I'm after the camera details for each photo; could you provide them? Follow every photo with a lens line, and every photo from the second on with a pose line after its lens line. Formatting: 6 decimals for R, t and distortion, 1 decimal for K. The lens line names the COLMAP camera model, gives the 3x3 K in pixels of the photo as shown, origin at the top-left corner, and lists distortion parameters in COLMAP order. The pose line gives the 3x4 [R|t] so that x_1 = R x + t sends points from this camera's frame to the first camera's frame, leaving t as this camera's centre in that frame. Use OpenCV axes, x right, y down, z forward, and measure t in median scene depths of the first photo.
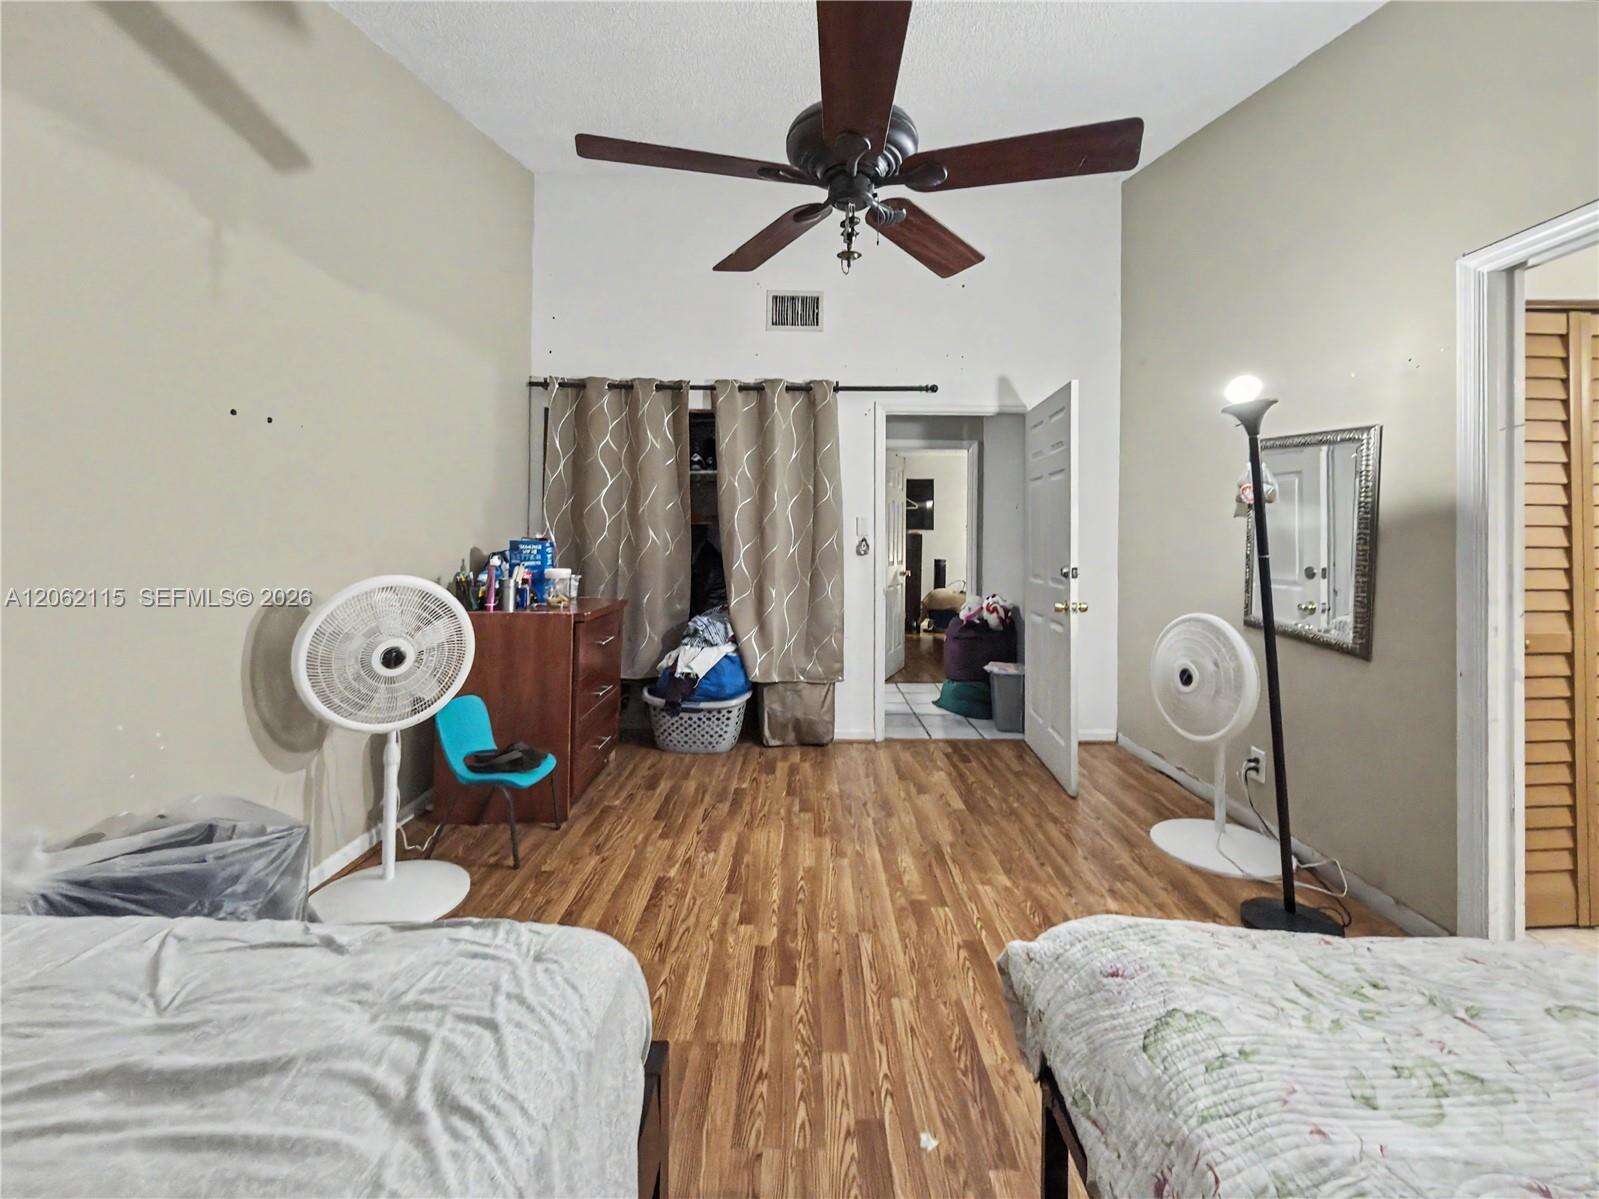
lens RADIAL K [[662.0, 0, 798.3], [0, 662.0, 586.6], [0, 0, 1]] dist [0.000019, 0.000005]
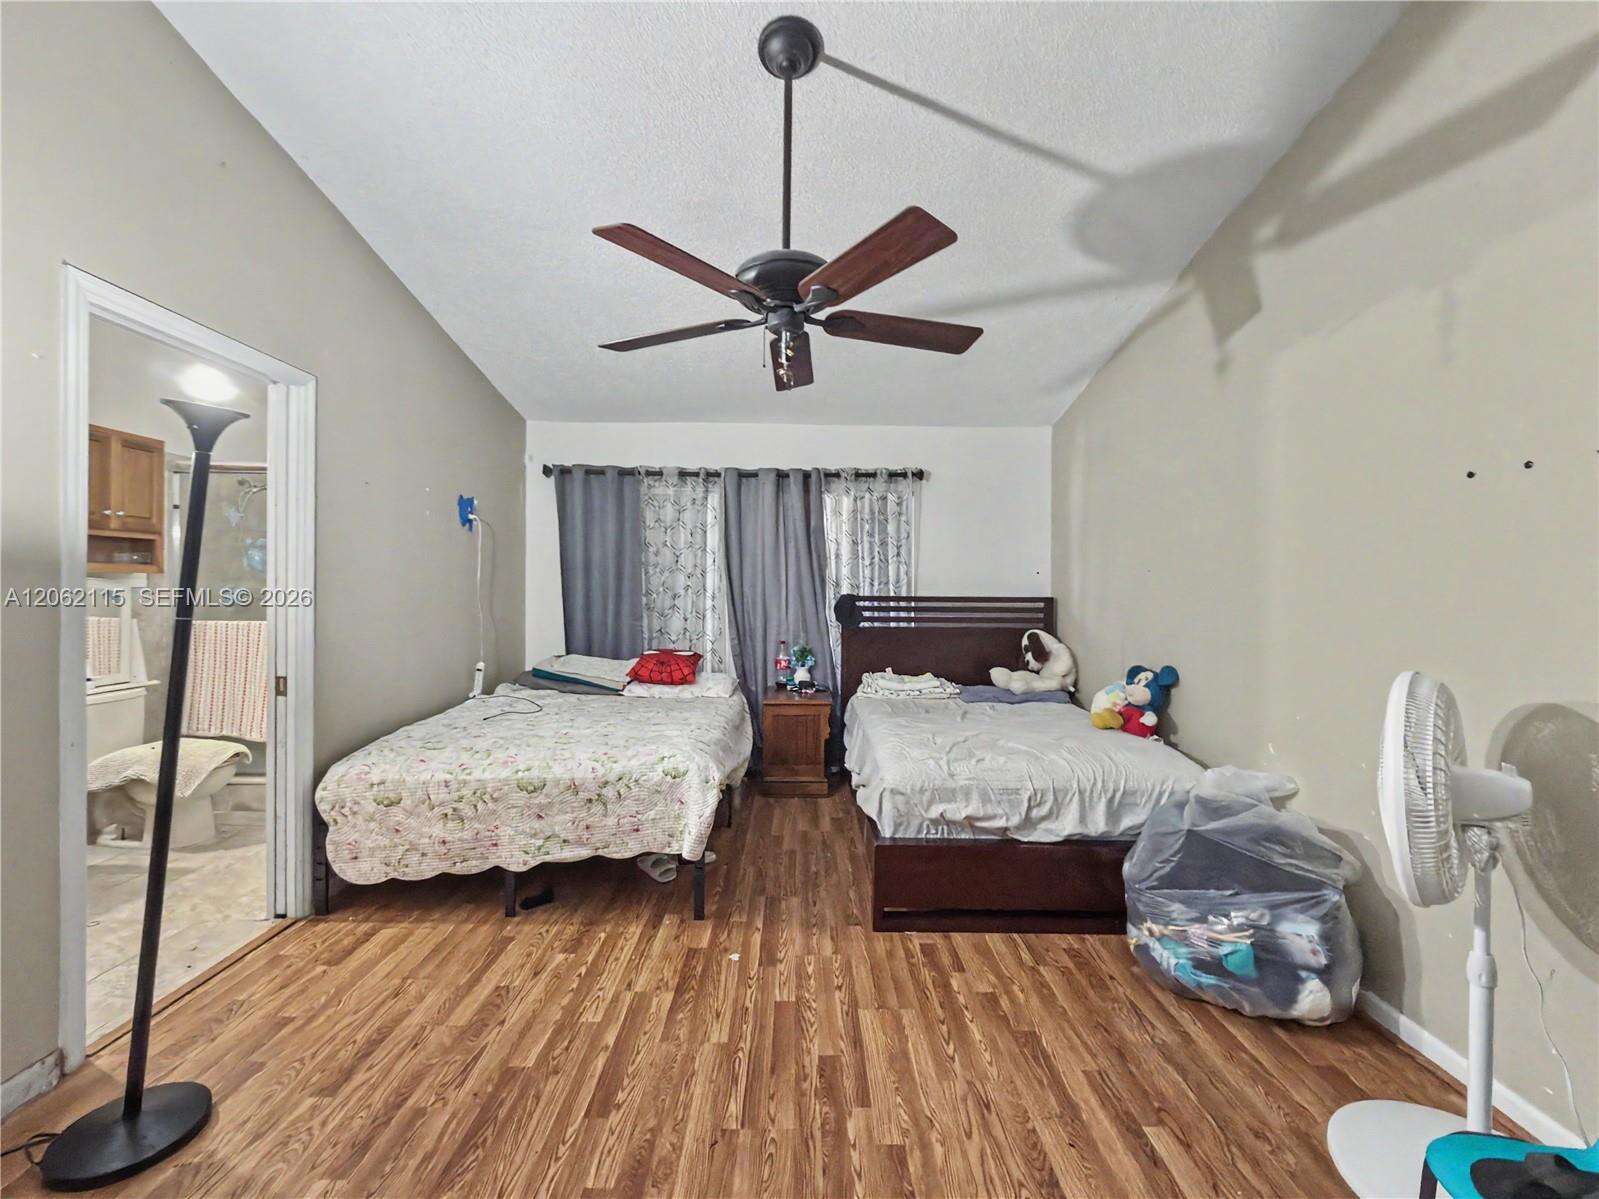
lens RADIAL K [[662.0, 0, 798.3], [0, 662.0, 586.6], [0, 0, 1]] dist [0.000019, 0.000005]
pose [[-0.999797, -0.019150, -0.006282, 0.046550], [-0.019503, 0.997881, 0.062073, -0.158473], [0.005081, 0.062183, -0.998052, 1.950482]]
